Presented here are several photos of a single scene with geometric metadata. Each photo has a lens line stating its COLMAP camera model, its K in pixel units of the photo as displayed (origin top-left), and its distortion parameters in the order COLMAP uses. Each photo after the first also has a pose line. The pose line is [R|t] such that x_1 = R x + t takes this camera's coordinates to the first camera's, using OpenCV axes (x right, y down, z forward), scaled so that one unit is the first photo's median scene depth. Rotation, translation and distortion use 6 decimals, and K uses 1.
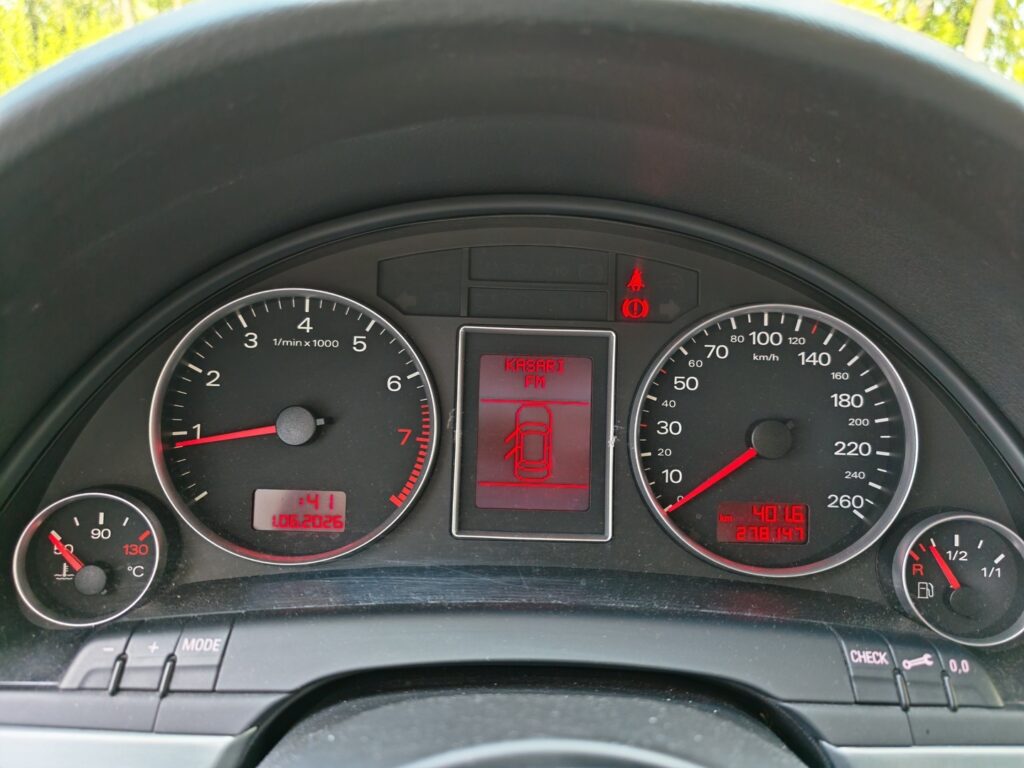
lens RADIAL K [[712.9, 0, 526.1], [0, 712.9, 385.8], [0, 0, 1]] dist [-0.006335, -0.001427]
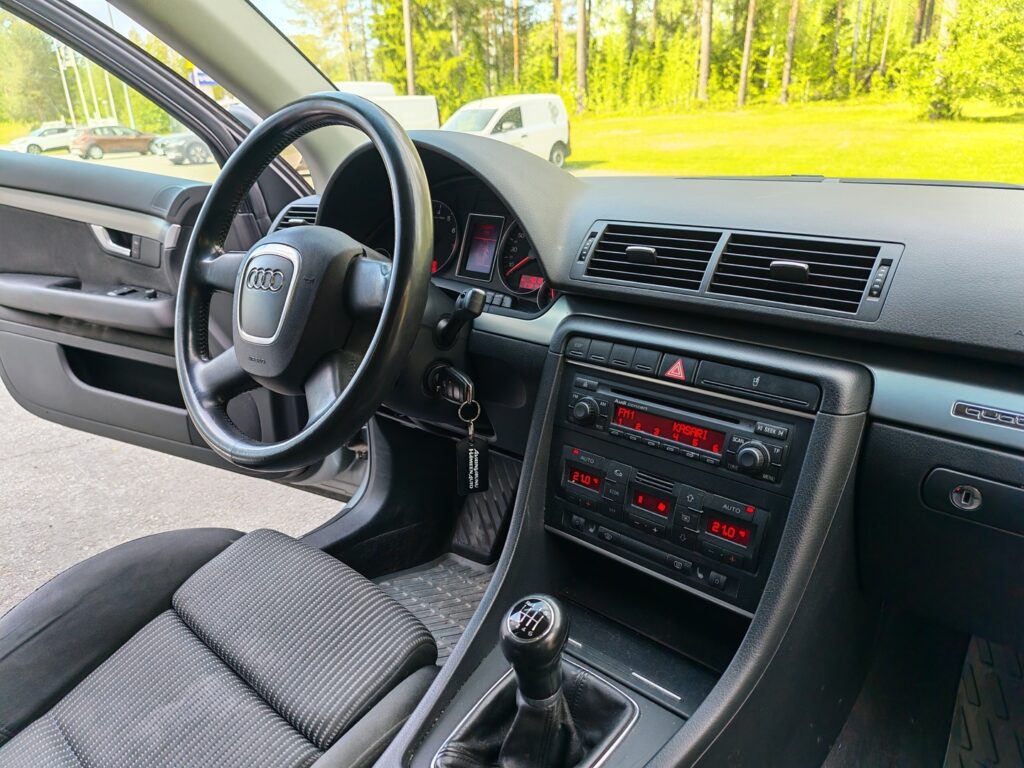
lens RADIAL K [[687.6, 0, 512.8], [0, 687.6, 397.5], [0, 0, 1]] dist [0.001143, -0.002087]
pose [[0.753139, 0.195897, -0.628017, 2.236271], [-0.175918, 0.979842, 0.094674, 0.415132], [0.633904, 0.039177, 0.772419, -1.314676]]
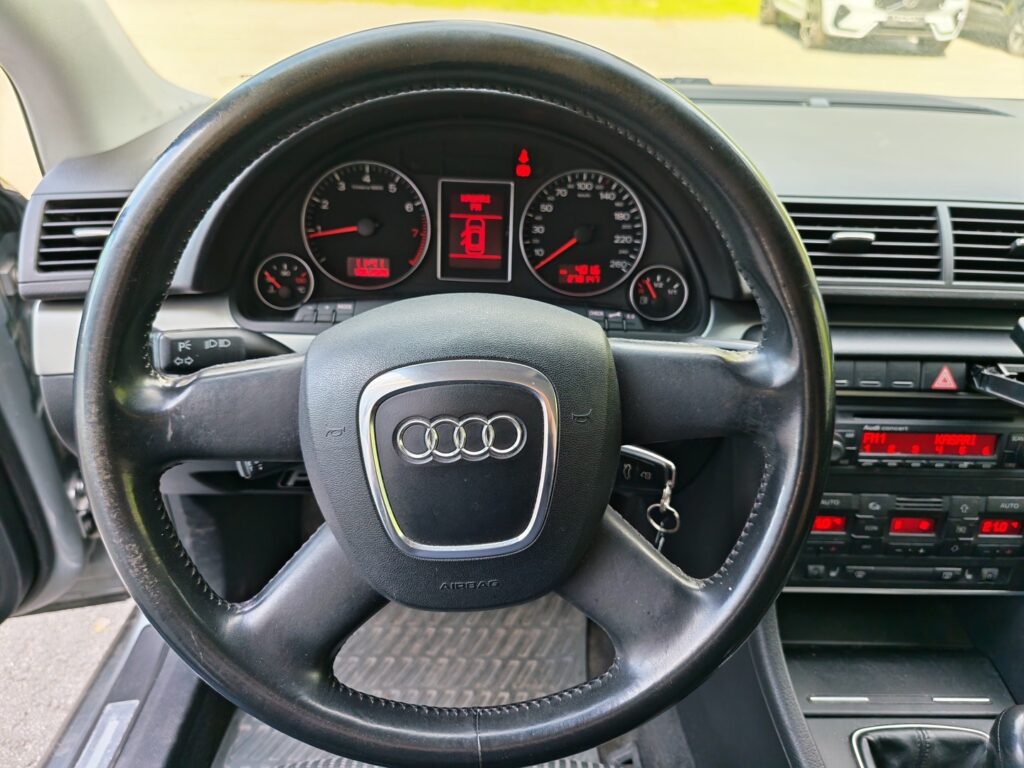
lens RADIAL K [[697.8, 0, 512.0], [0, 697.8, 384.0], [0, 0, 1]] dist [0.001233, 0.000376]
pose [[0.999960, 0.001158, 0.008813, 0.105158], [-0.003094, 0.974841, 0.222881, 0.046182], [-0.008333, -0.222900, 0.974806, -1.165054]]
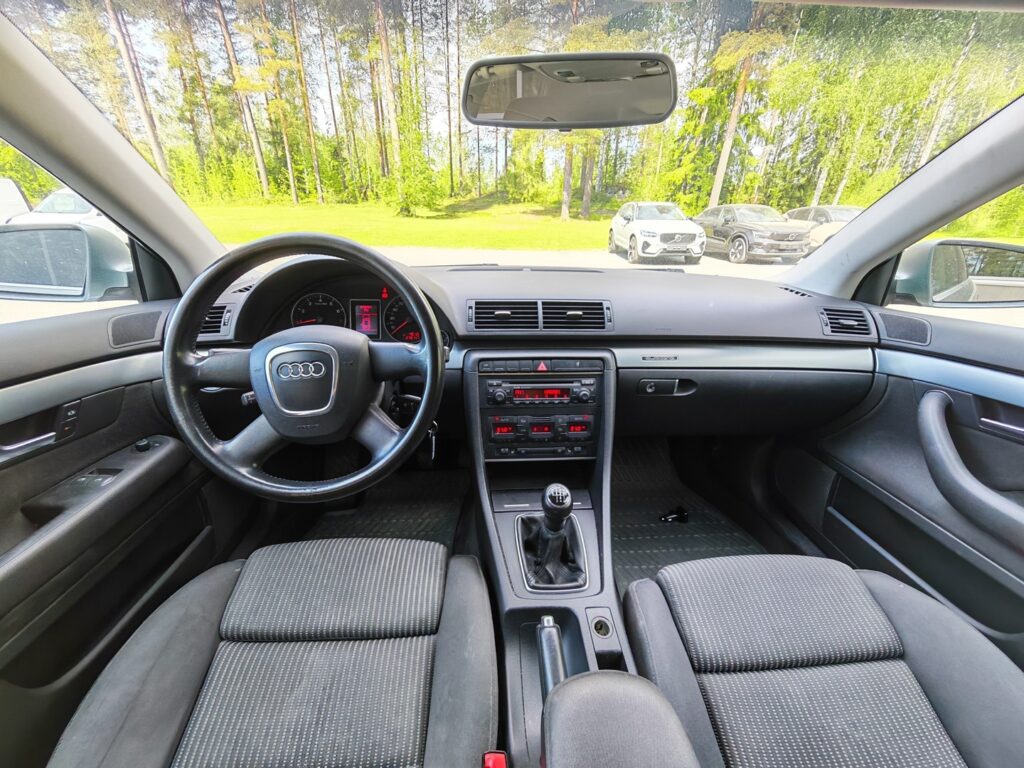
lens RADIAL K [[374.1, 0, 508.8], [0, 374.1, 387.9], [0, 0, 1]] dist [-0.006027, 0.000045]
pose [[0.998296, -0.036033, 0.045901, 0.927604], [0.031705, 0.995276, 0.091766, 0.347462], [-0.048991, -0.090154, 0.994722, -1.865264]]
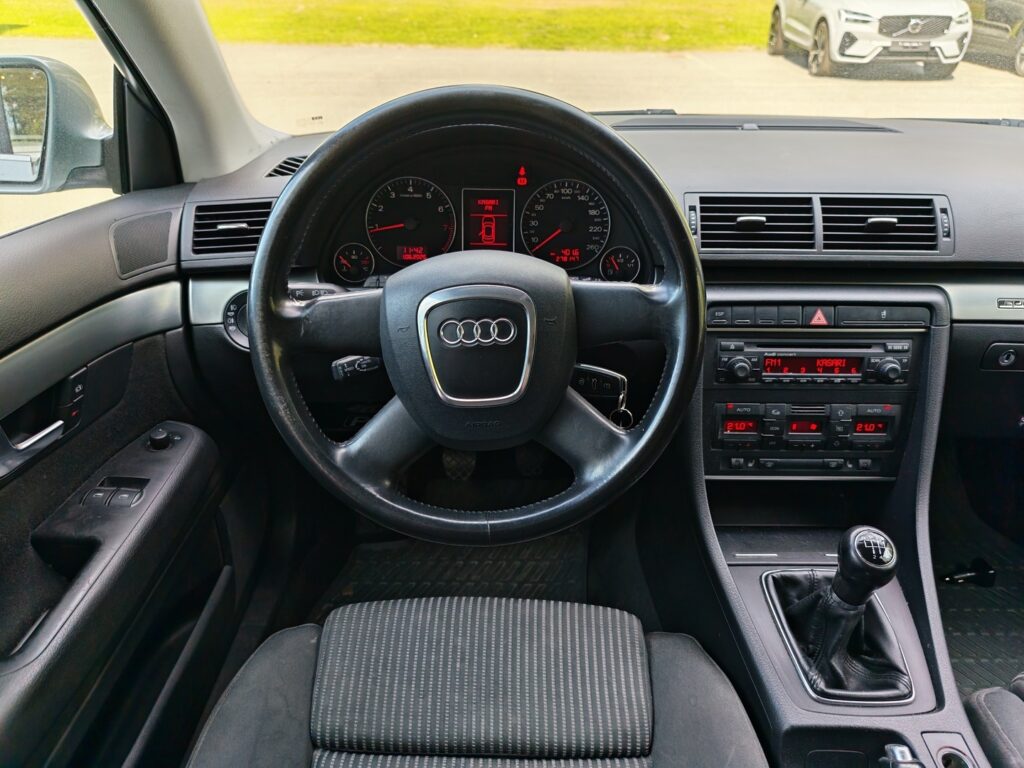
lens RADIAL K [[683.8, 0, 517.6], [0, 683.8, 395.2], [0, 0, 1]] dist [0.008082, -0.001709]
pose [[0.999775, -0.014538, -0.015429, 0.169002], [0.017367, 0.979062, 0.202818, 0.184841], [0.012157, -0.203041, 0.979095, -1.967671]]
